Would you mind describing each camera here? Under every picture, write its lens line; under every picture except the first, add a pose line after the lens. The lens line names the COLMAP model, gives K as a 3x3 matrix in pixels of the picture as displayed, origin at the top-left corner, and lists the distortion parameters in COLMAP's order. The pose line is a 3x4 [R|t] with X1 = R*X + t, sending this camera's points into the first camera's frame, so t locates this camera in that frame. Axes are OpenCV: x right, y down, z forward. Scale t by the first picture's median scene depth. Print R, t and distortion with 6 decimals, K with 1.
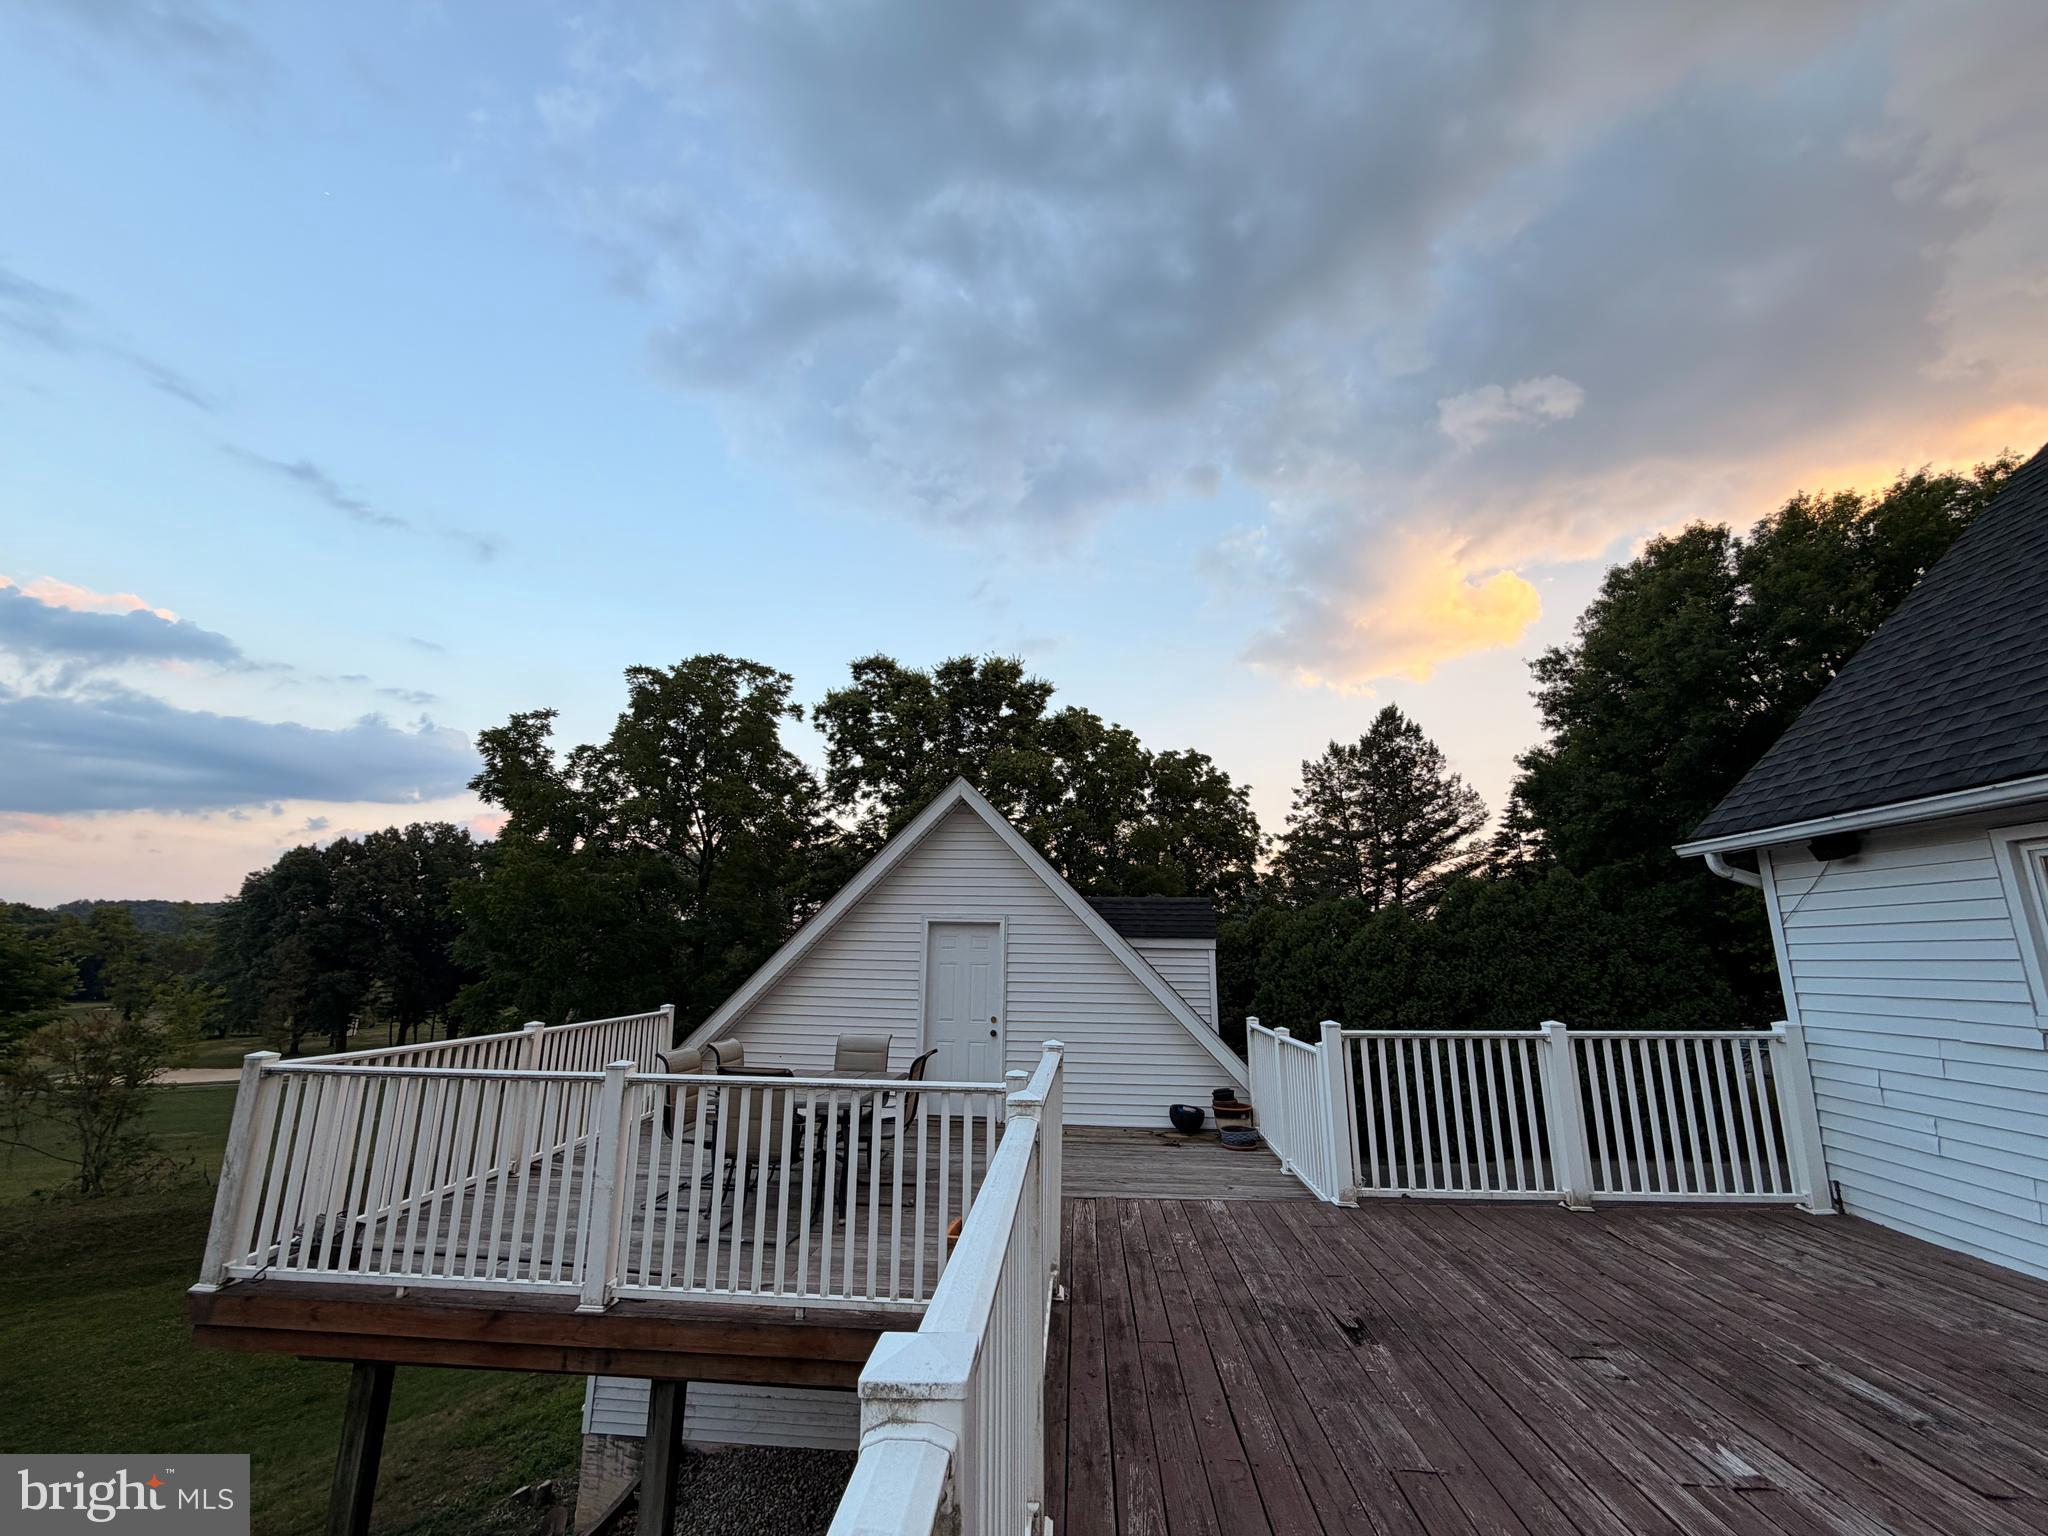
lens RADIAL K [[833.4, 0, 1024.0], [0, 833.4, 768.0], [0, 0, 1]] dist [0.000028, 0.000001]
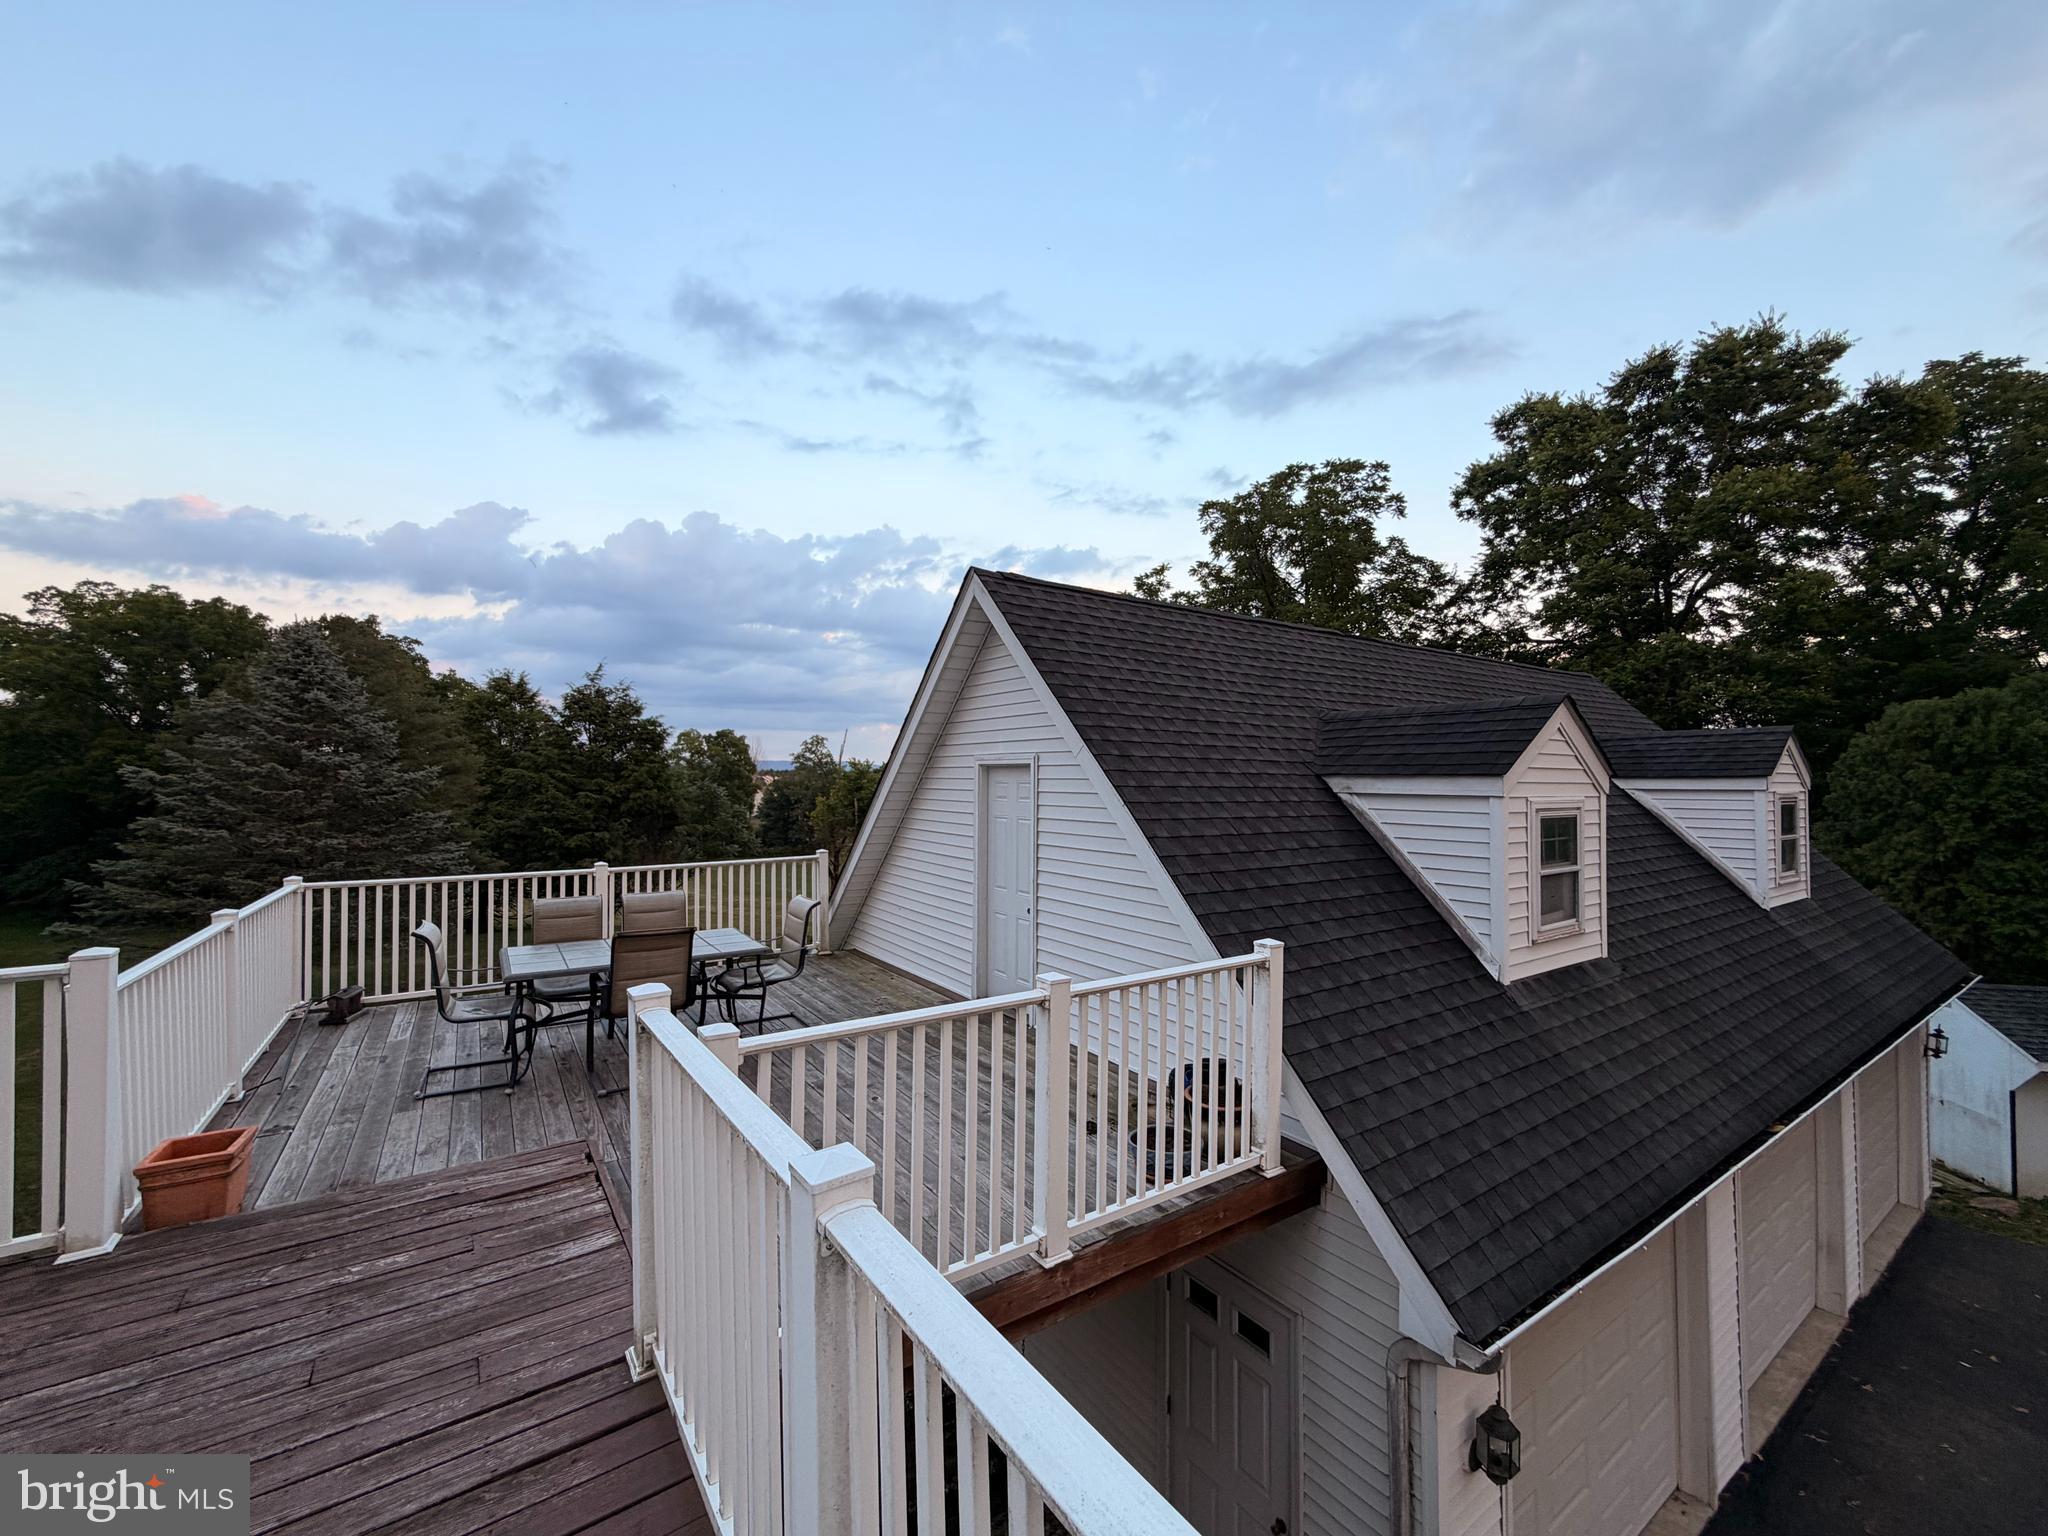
lens RADIAL K [[820.0, 0, 1020.9], [0, 820.0, 761.9], [0, 0, 1]] dist [-0.000185, -0.000078]
pose [[0.608175, -0.024255, -0.793432, 0.180064], [0.179802, 0.977764, 0.107931, 0.036121], [0.773172, -0.208302, 0.599013, 0.194008]]
